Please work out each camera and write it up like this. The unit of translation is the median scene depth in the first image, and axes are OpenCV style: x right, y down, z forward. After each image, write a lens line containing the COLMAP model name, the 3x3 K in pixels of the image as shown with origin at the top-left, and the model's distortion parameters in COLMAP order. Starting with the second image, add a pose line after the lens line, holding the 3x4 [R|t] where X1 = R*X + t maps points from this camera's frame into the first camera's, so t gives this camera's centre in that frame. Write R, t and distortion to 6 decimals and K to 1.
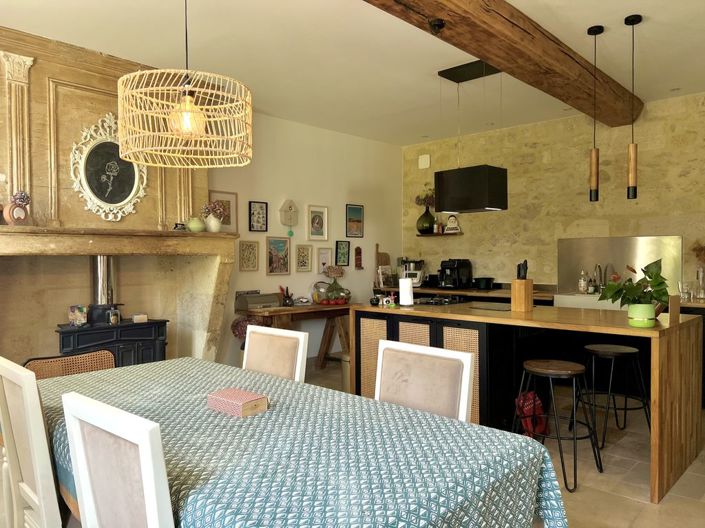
lens RADIAL K [[535.2, 0, 356.2], [0, 535.2, 262.6], [0, 0, 1]] dist [0.052920, -0.076720]
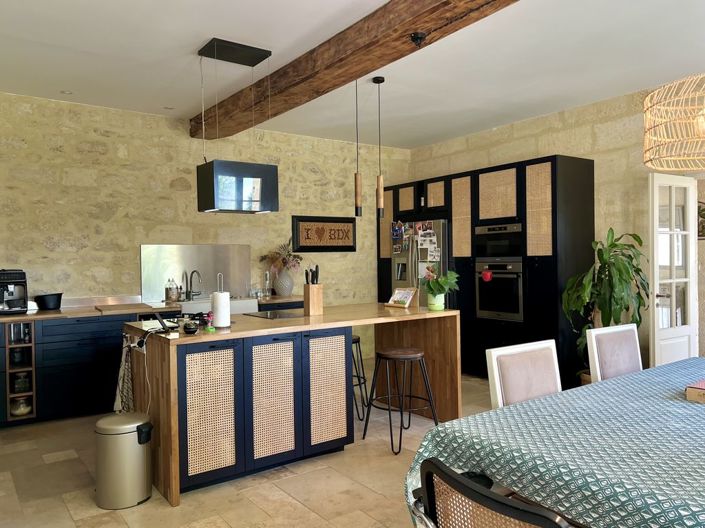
lens RADIAL K [[535.2, 0, 355.5], [0, 535.2, 264.5], [0, 0, 1]] dist [0.052920, -0.076720]
pose [[0.180767, -0.013113, 0.983438, -0.446743], [0.024832, 0.999653, 0.008765, -0.008909], [-0.983212, 0.022836, 0.181030, 0.471384]]
